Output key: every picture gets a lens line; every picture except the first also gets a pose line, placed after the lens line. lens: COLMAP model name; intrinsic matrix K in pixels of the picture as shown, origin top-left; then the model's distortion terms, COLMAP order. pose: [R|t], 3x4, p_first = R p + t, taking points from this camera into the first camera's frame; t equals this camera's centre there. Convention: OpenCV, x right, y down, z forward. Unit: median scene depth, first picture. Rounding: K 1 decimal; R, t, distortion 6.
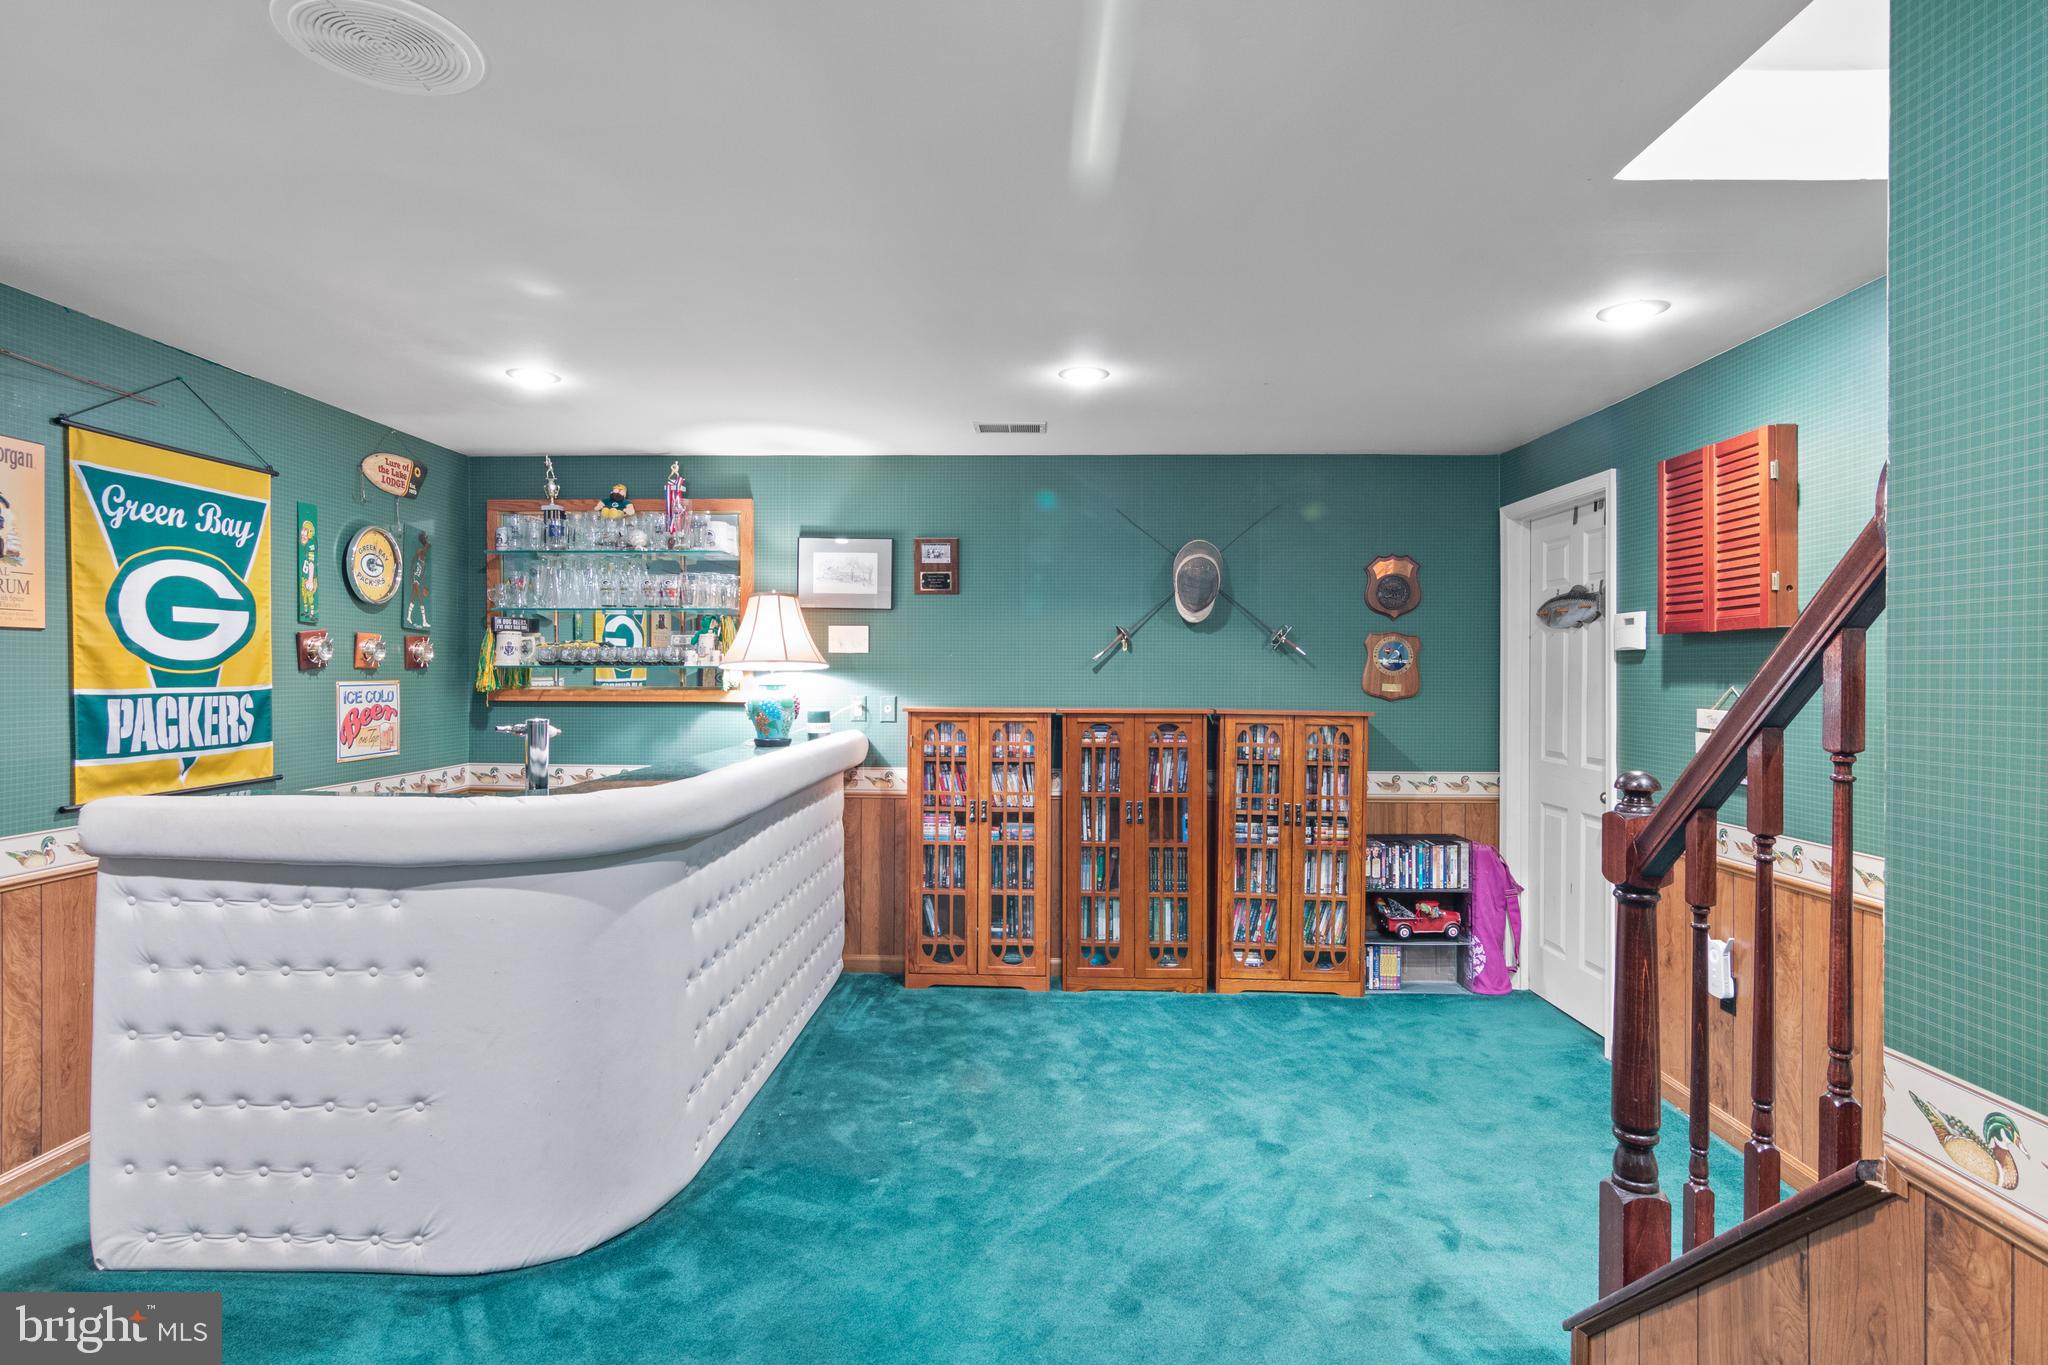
lens RADIAL K [[1043.2, 0, 1017.4], [0, 1043.2, 674.1], [0, 0, 1]] dist [0.000810, 0.000900]
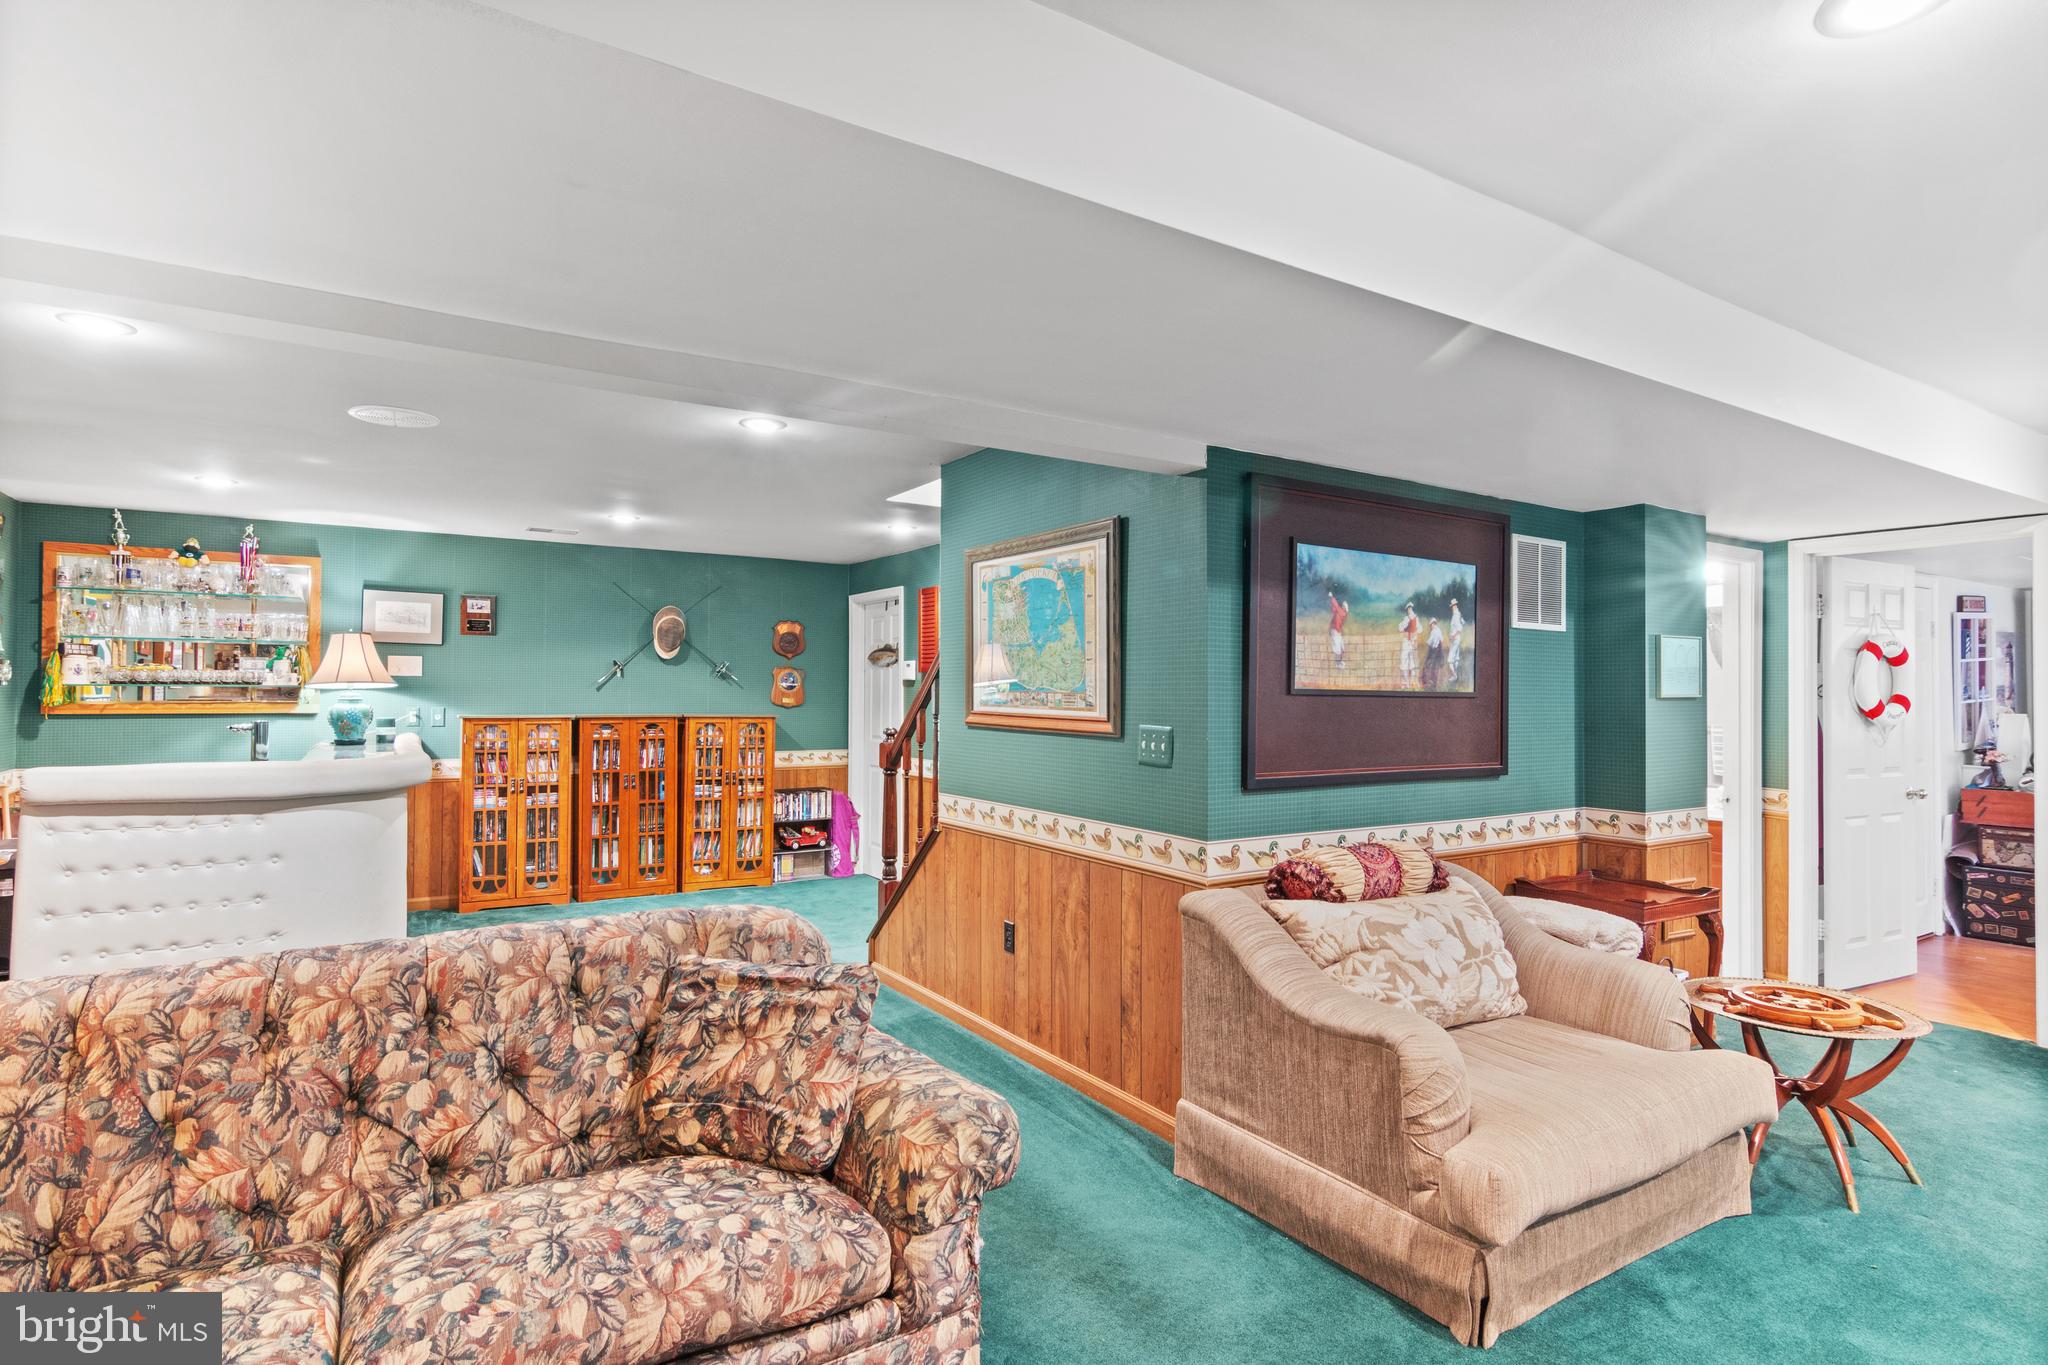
lens RADIAL K [[1043.2, 0, 1031.4], [0, 1043.2, 686.7], [0, 0, 1]] dist [0.000810, 0.000900]
pose [[0.823535, 0.004159, 0.567250, -0.272116], [-0.000787, 0.999981, -0.006189, 0.001452], [-0.567265, 0.004651, 0.823523, -0.604698]]
